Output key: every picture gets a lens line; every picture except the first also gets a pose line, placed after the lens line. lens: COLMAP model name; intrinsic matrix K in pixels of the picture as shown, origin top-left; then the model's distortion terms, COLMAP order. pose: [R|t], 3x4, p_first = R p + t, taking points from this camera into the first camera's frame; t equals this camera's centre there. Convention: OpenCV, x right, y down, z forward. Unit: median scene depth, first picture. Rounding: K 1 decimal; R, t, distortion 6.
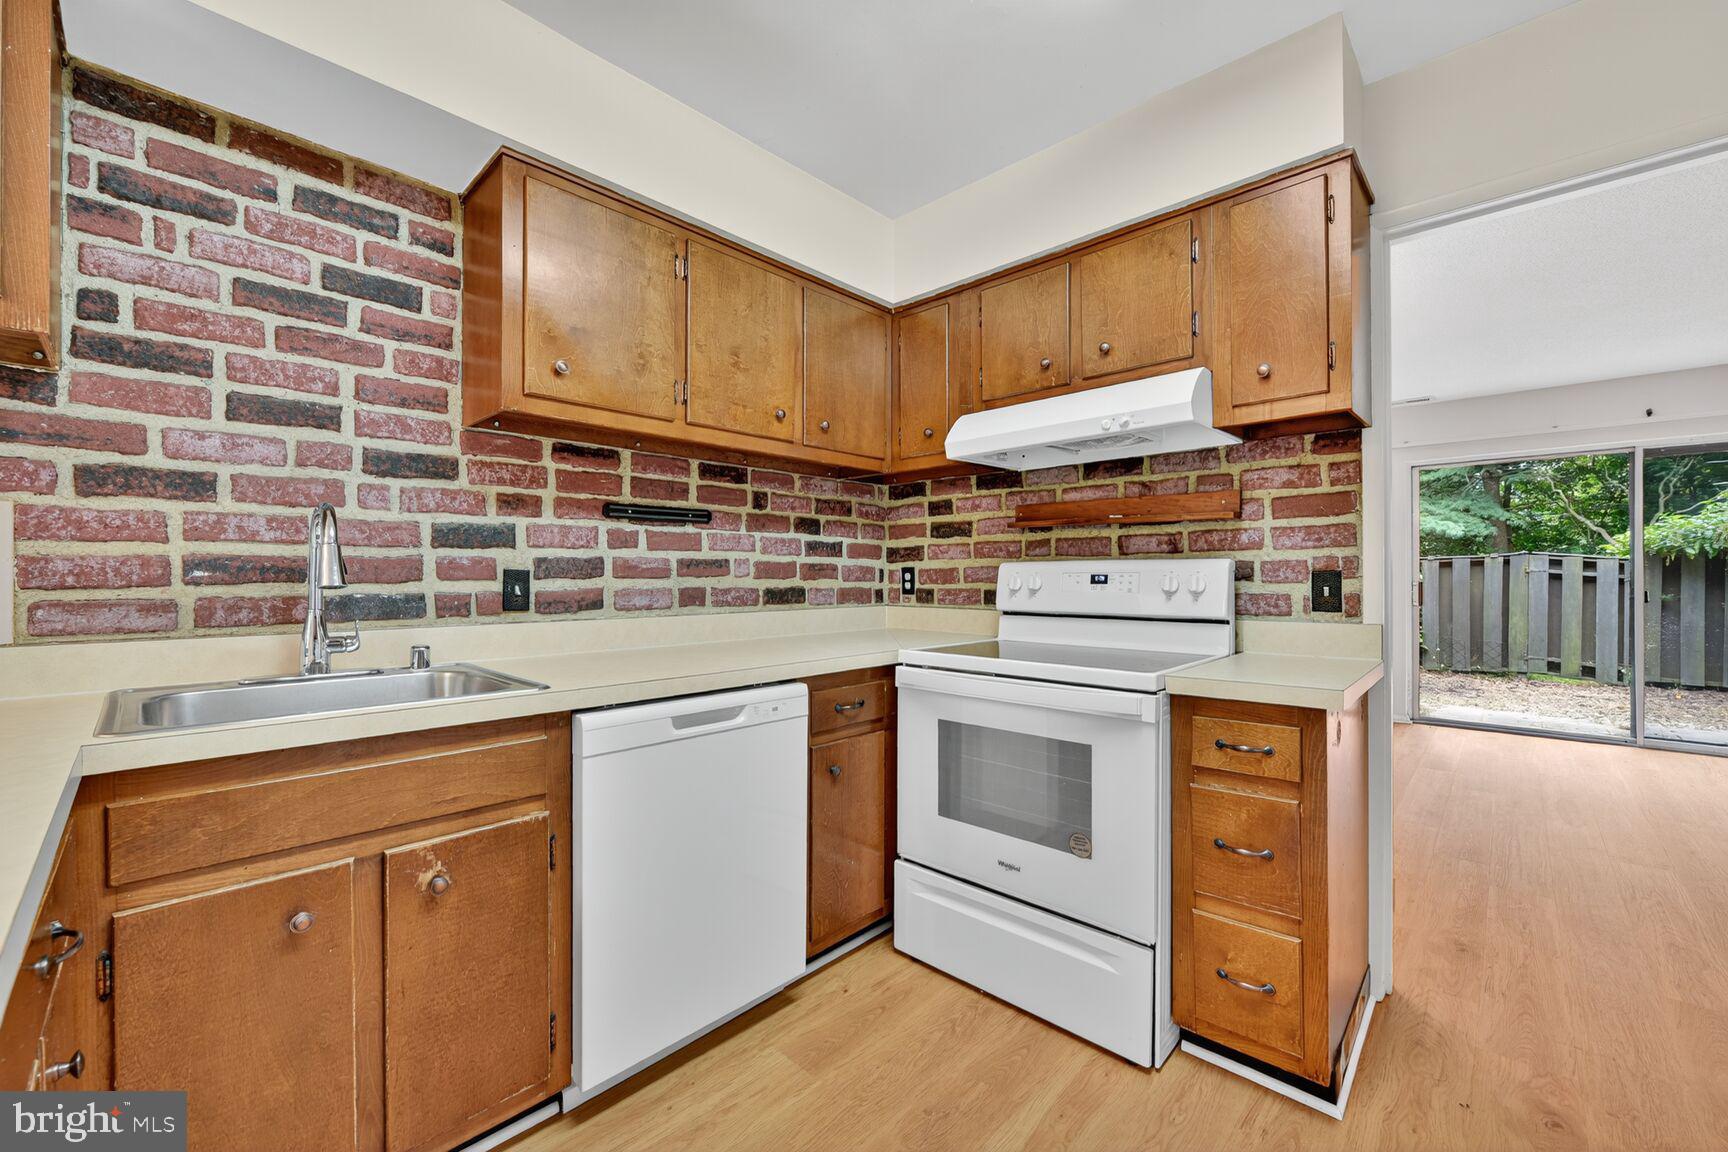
lens RADIAL K [[691.7, 0, 864.1], [0, 691.7, 576.5], [0, 0, 1]] dist [-0.006621, -0.001365]
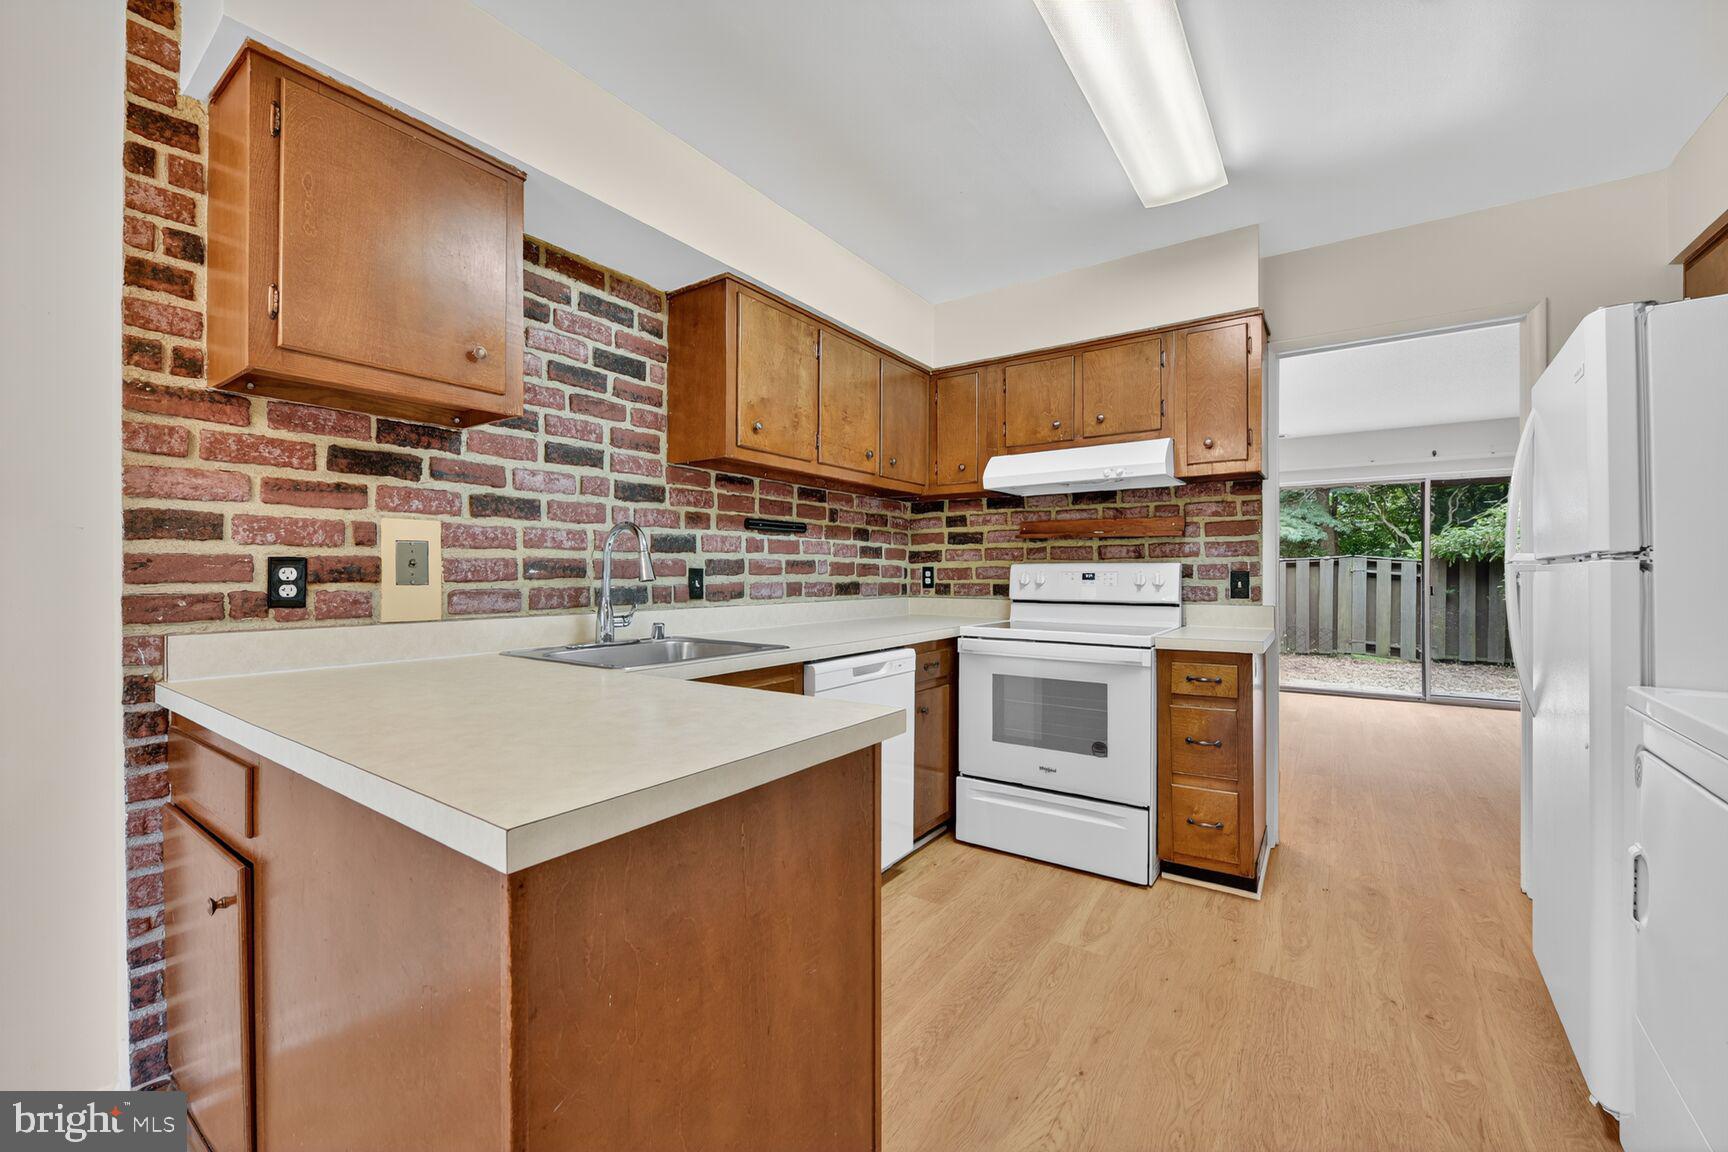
lens RADIAL K [[691.7, 0, 861.5], [0, 691.7, 572.8], [0, 0, 1]] dist [-0.006621, -0.001365]
pose [[0.988467, 0.003166, 0.151405, -0.361852], [-0.003094, 0.999995, -0.000710, -0.001408], [-0.151406, 0.000233, 0.988472, -0.357293]]
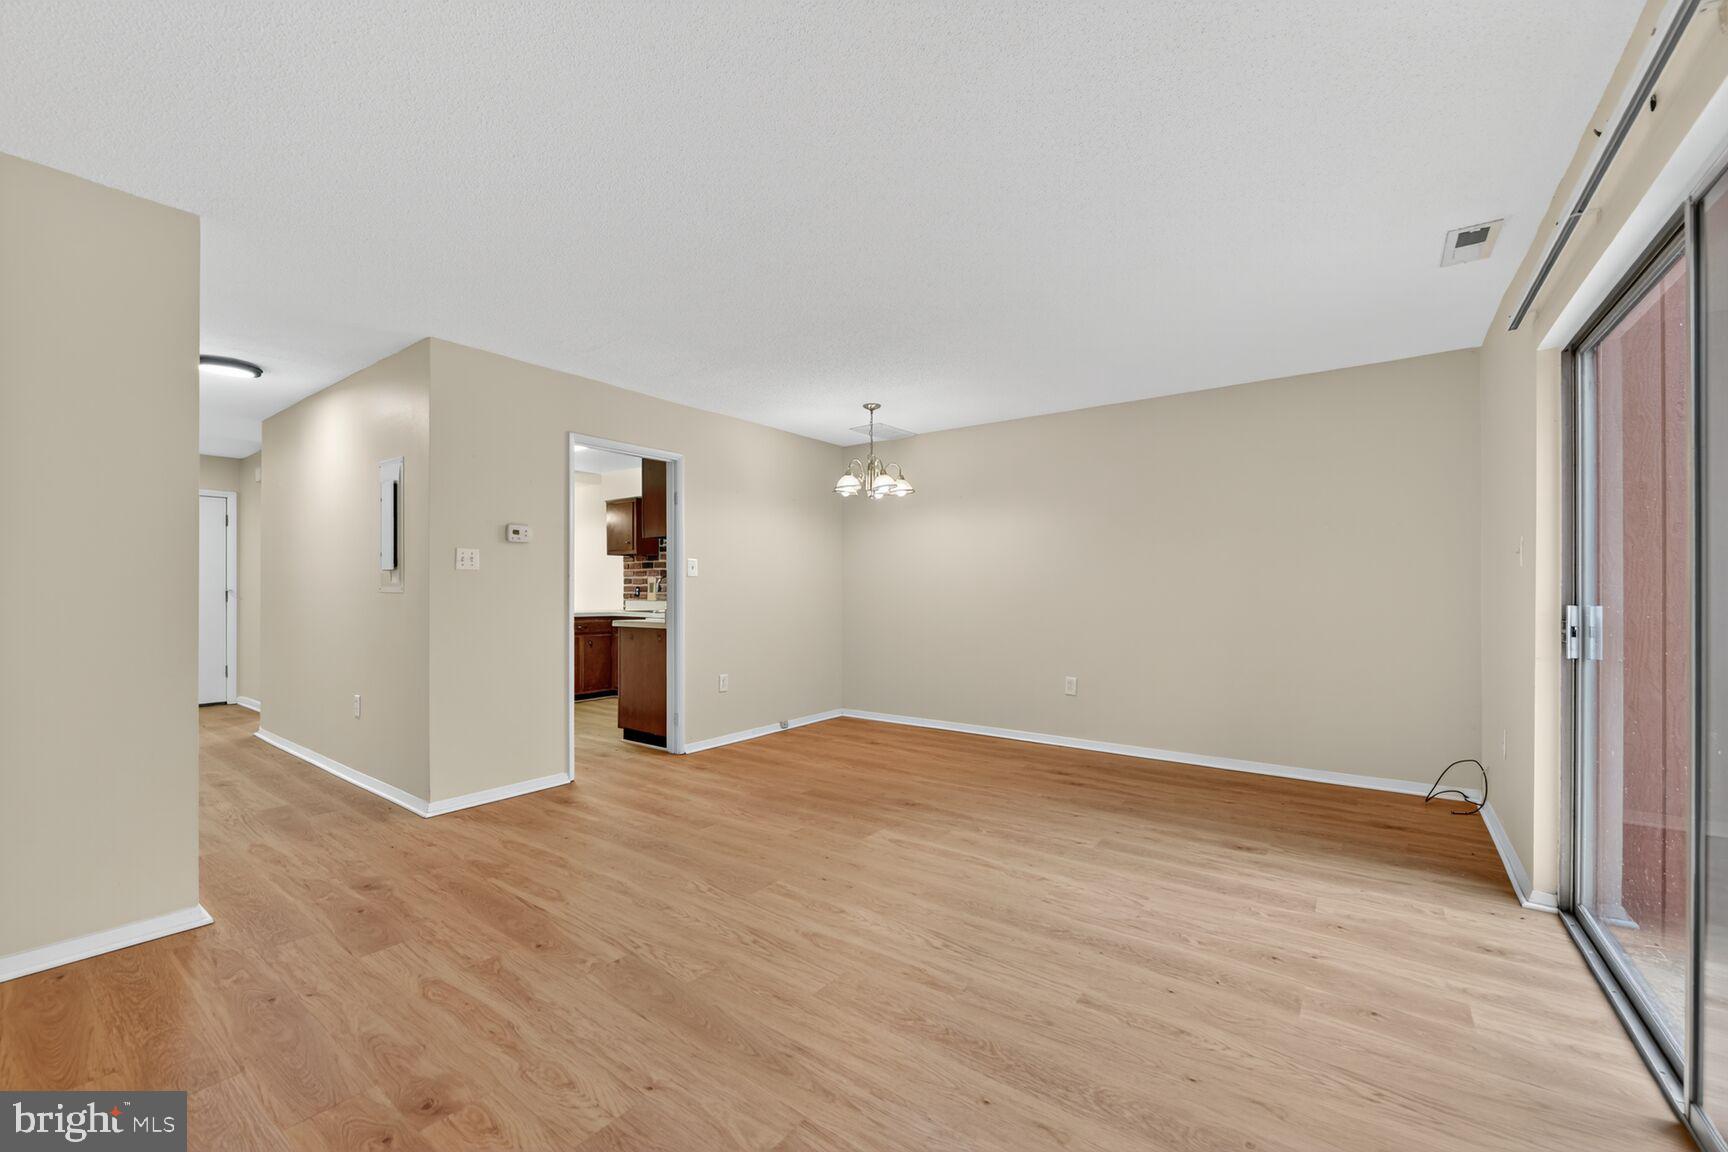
lens RADIAL K [[691.7, 0, 862.0], [0, 691.7, 597.7], [0, 0, 1]] dist [-0.006621, -0.001365]
pose [[0.122419, 0.014834, -0.992368, 3.115464], [0.000202, 0.999888, 0.014972, -0.012531], [0.992478, -0.002033, 0.122403, 1.272256]]
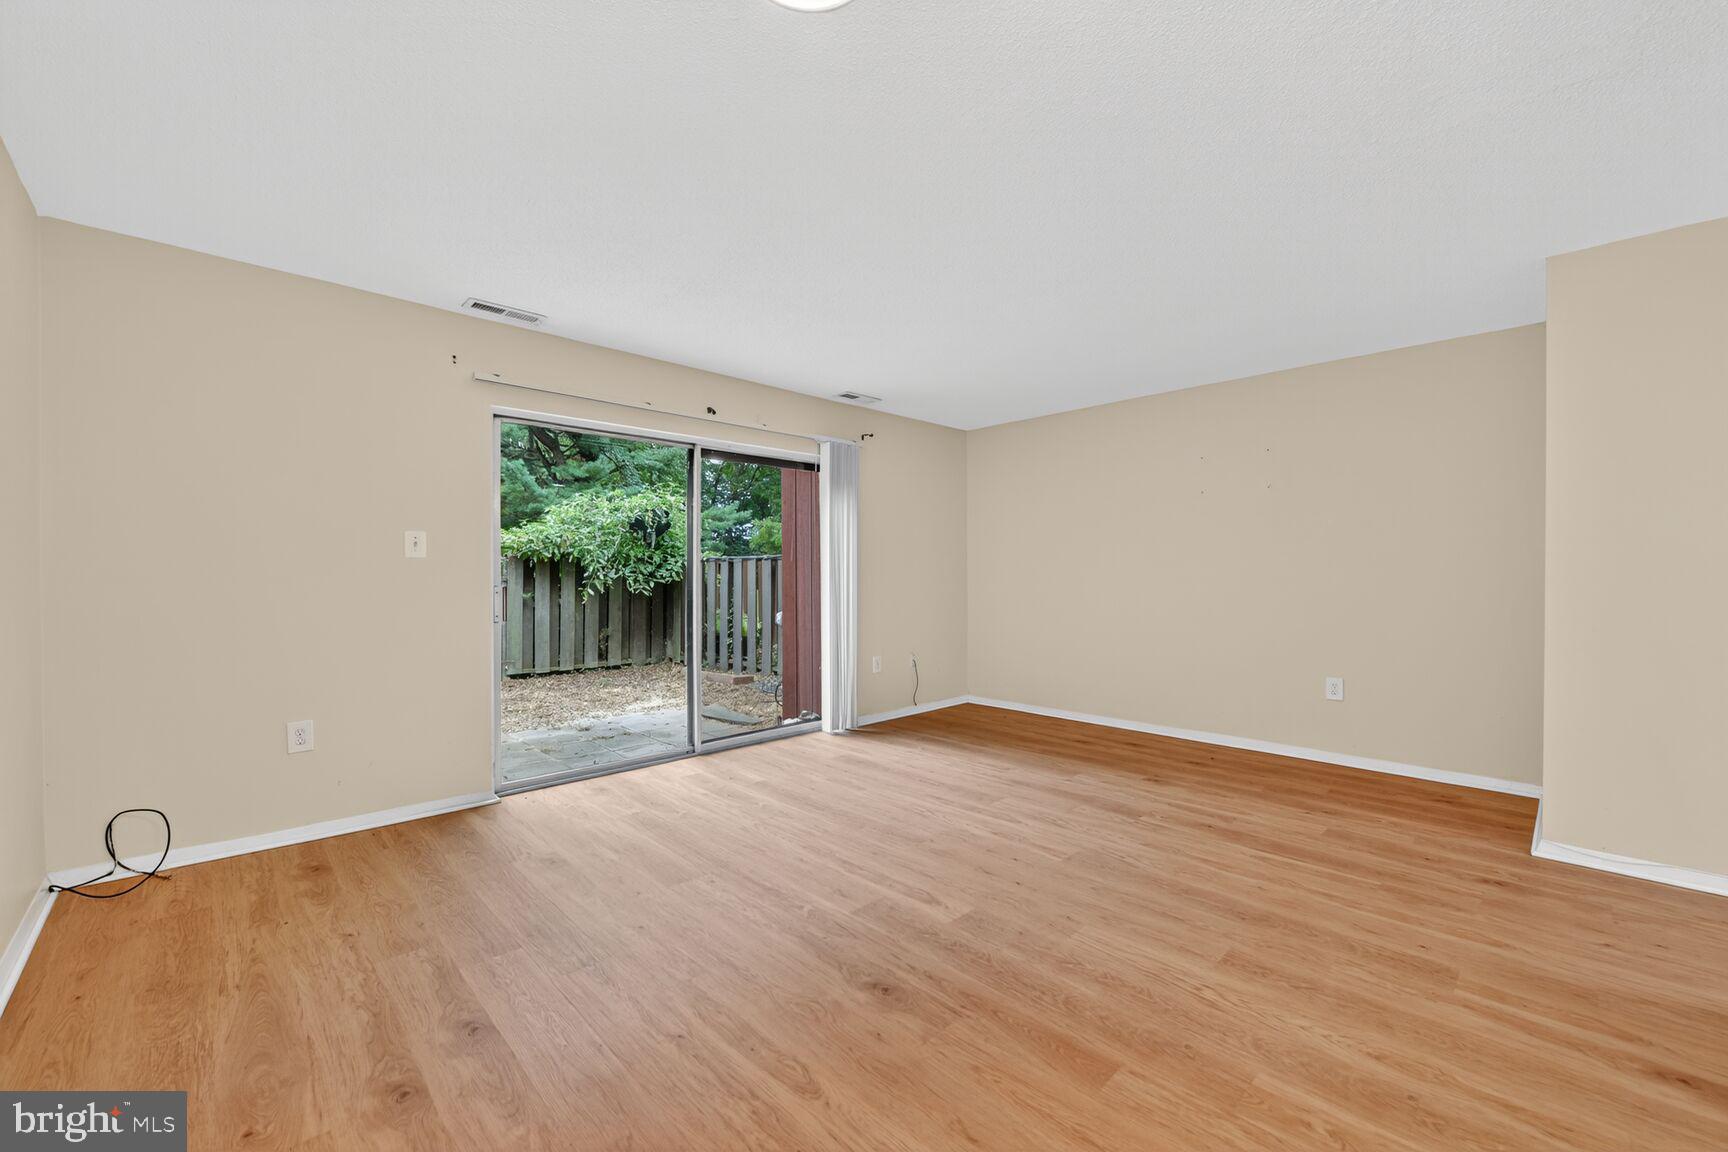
lens RADIAL K [[691.7, 0, 861.5], [0, 691.7, 570.7], [0, 0, 1]] dist [-0.006621, -0.001365]
pose [[0.053190, 0.005686, 0.998568, 0.377441], [0.001026, 0.999983, -0.005749, -0.010472], [-0.998584, 0.001330, 0.053183, 1.596267]]
